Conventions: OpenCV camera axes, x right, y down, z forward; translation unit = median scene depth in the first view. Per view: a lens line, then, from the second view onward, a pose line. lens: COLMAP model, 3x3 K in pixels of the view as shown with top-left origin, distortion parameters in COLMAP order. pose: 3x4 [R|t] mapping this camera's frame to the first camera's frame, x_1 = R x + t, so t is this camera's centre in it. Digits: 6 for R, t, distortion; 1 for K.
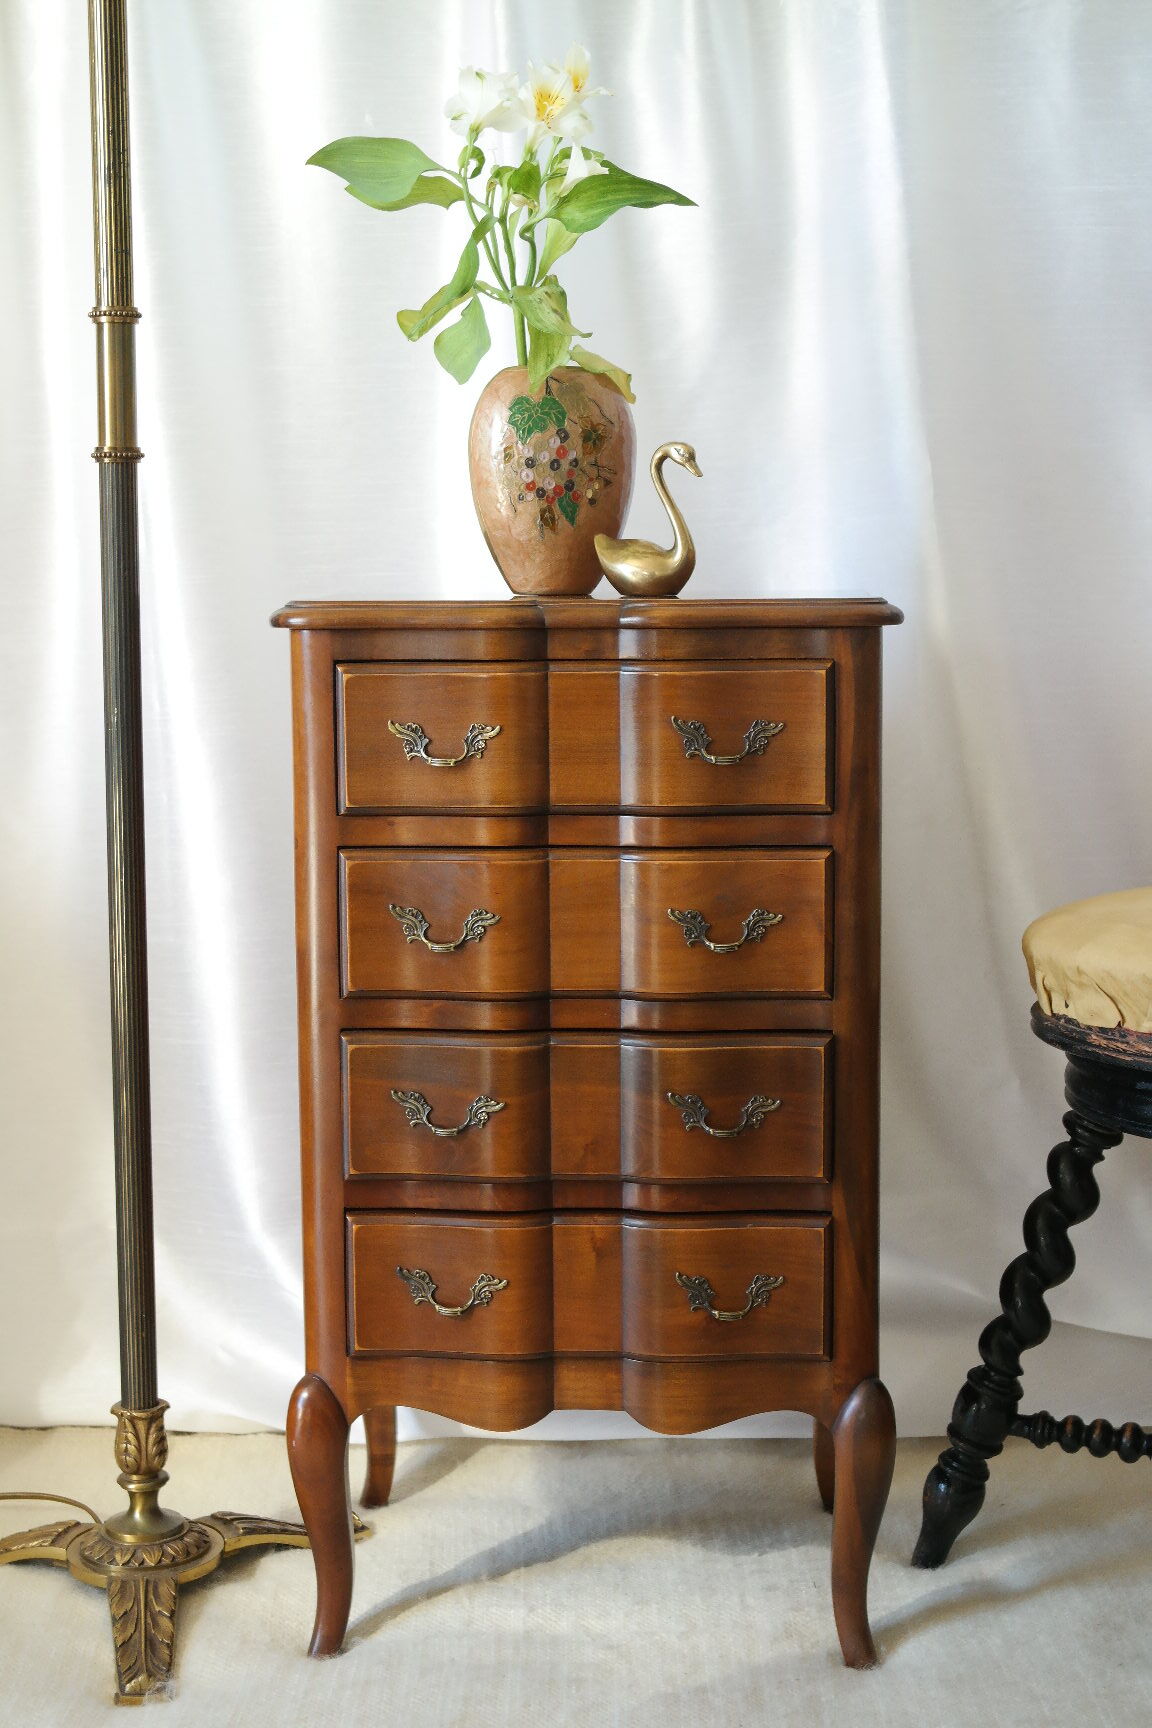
lens RADIAL K [[2719.7, 0, 576.0], [0, 2719.7, 864.0], [0, 0, 1]] dist [-0.042357, -0.231739]
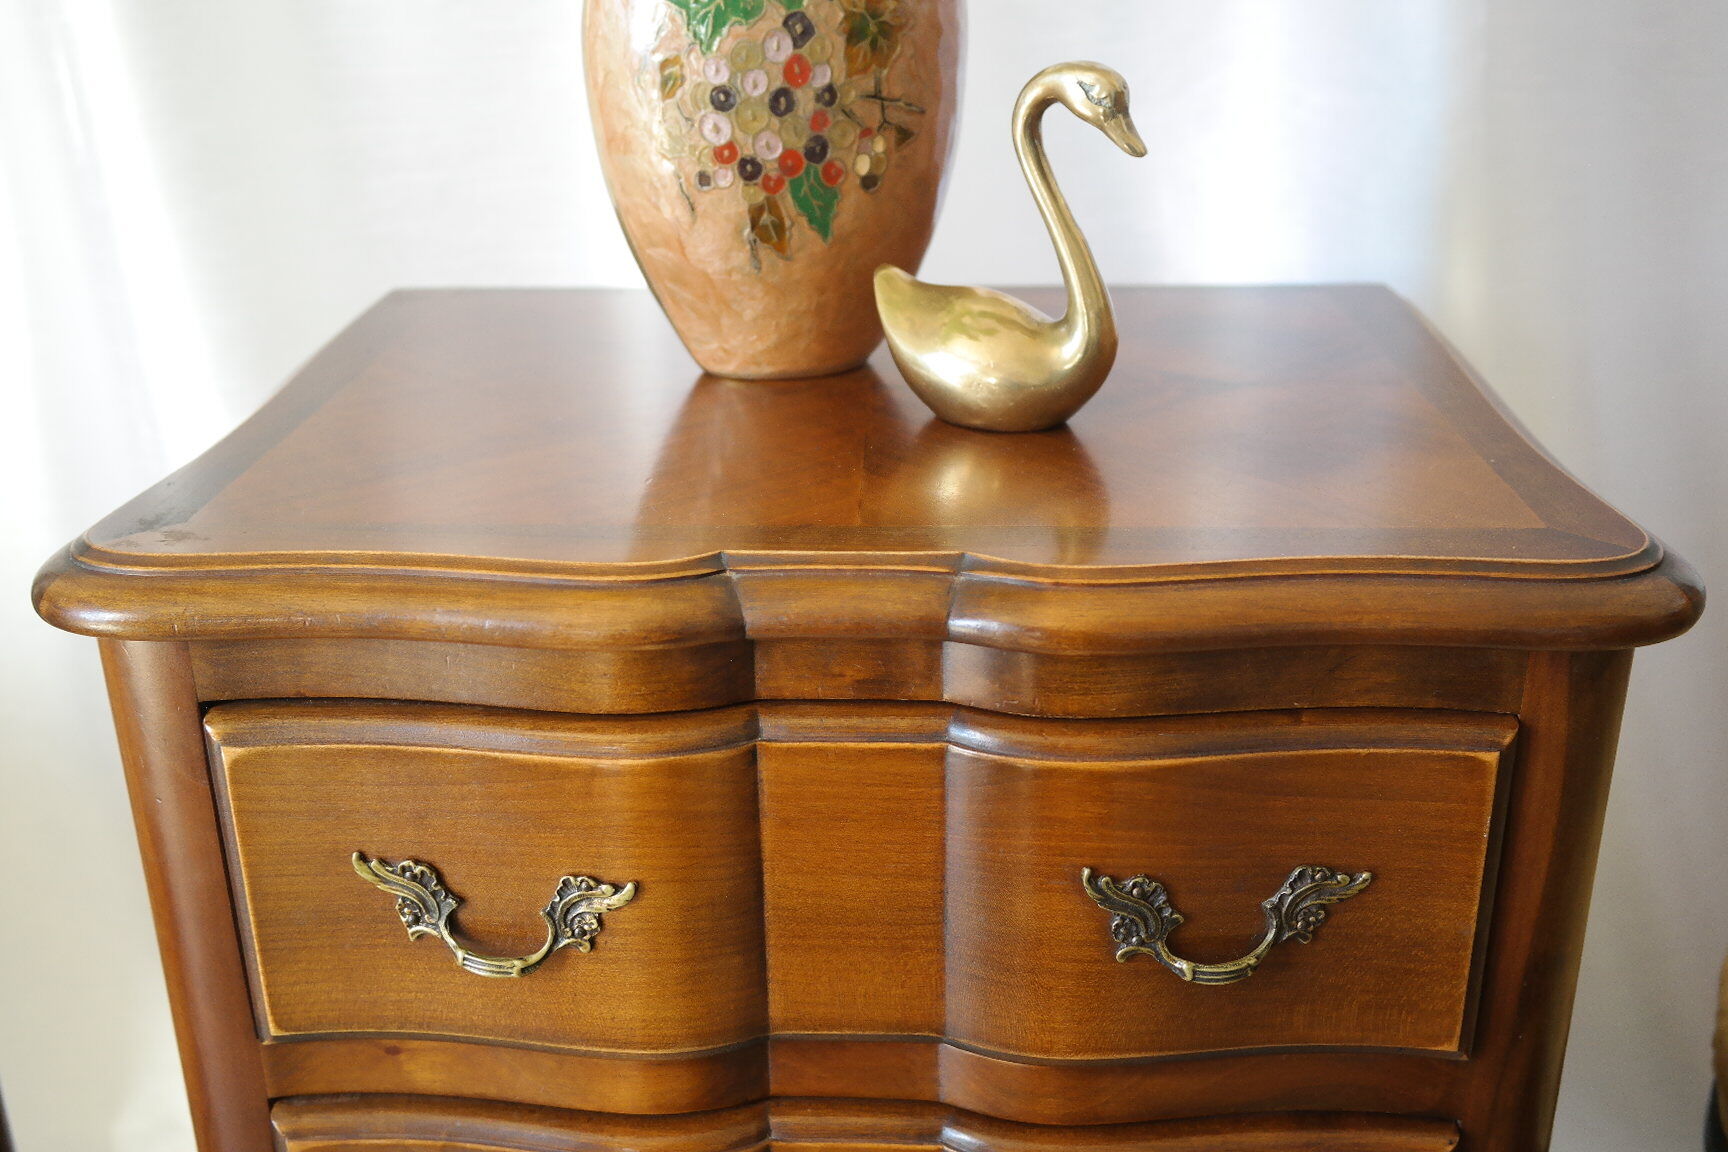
lens RADIAL K [[1751.1, 0, 864.0], [0, 1751.1, 576.0], [0, 0, 1]] dist [0.008002, 0.006867]
pose [[0.999967, -0.006767, 0.004426, 0.003579], [0.005425, 0.967377, 0.253282, -0.148401], [-0.005996, -0.253250, 0.967382, 0.734690]]
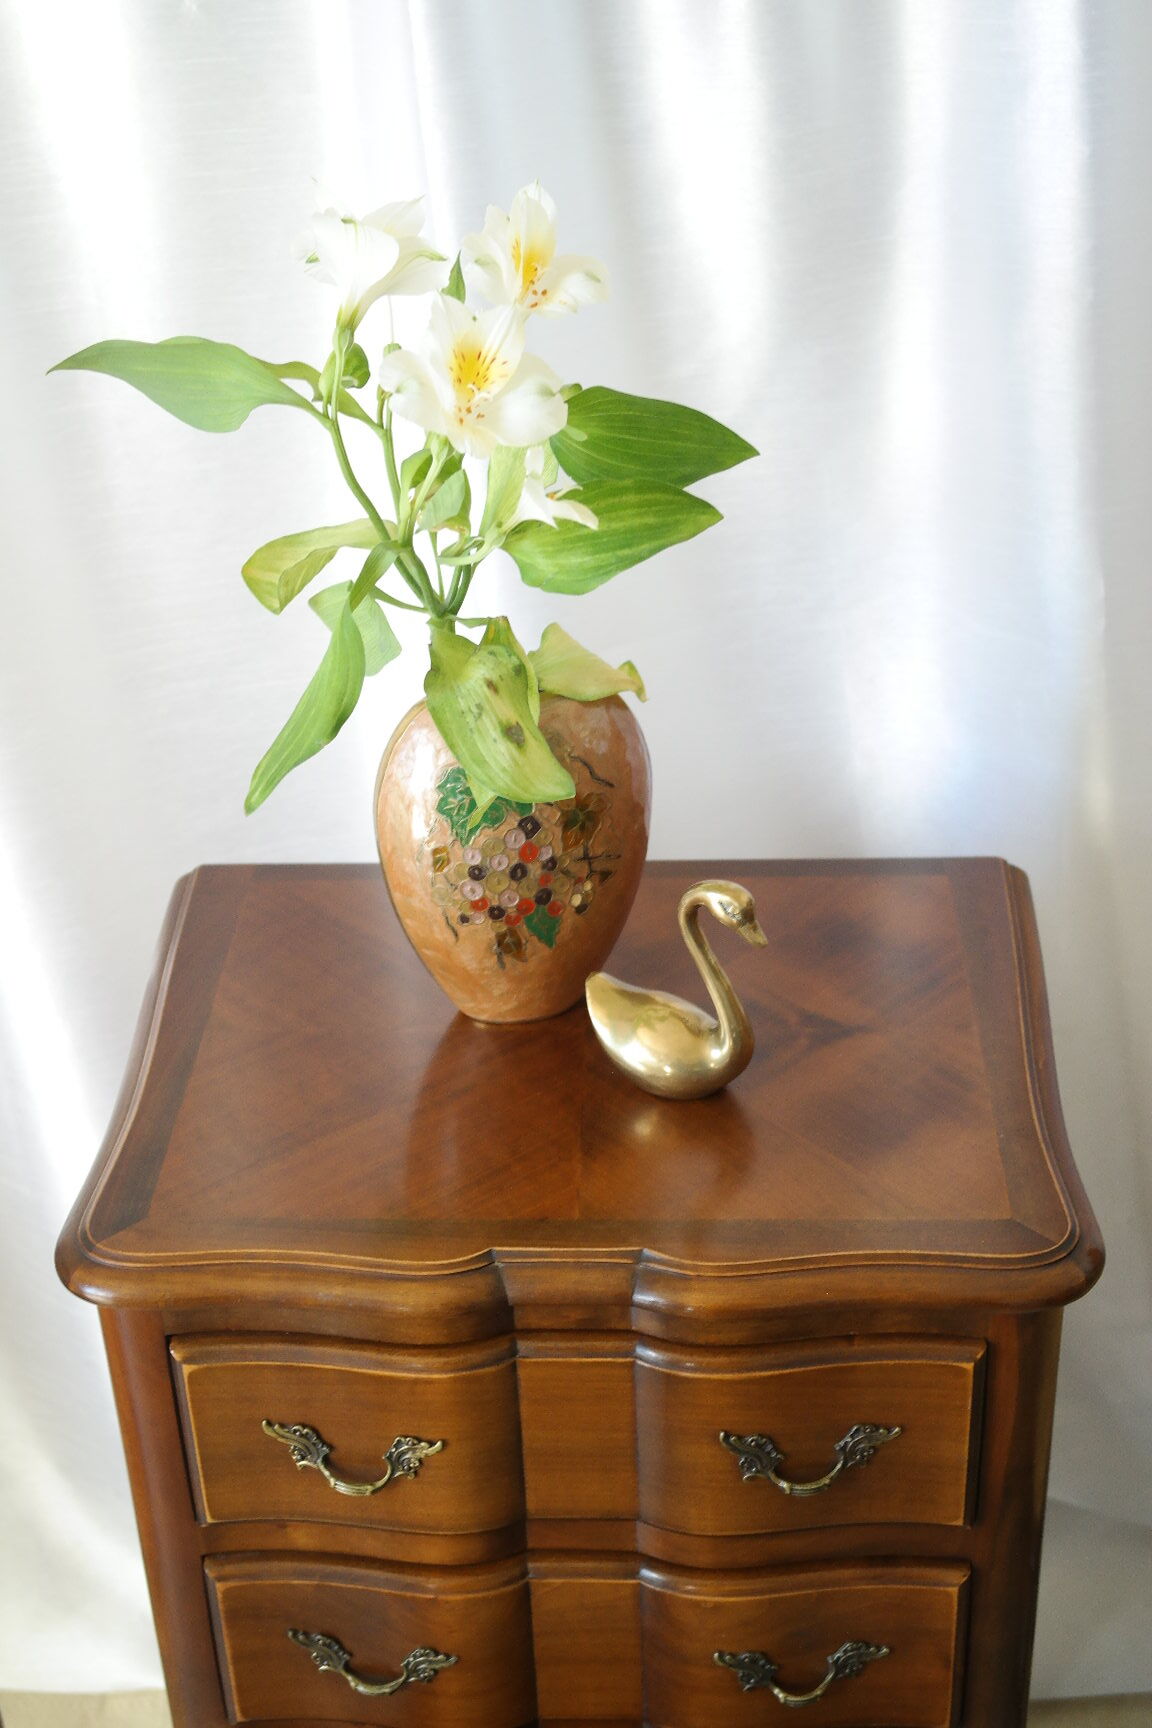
lens RADIAL K [[2437.8, 0, 576.0], [0, 2437.8, 864.0], [0, 0, 1]] dist [0.022756, -0.007510]
pose [[0.999614, -0.025796, -0.010355, 0.011119], [0.027791, 0.919683, 0.391677, -0.370467], [-0.000581, -0.391813, 0.920045, 0.514854]]
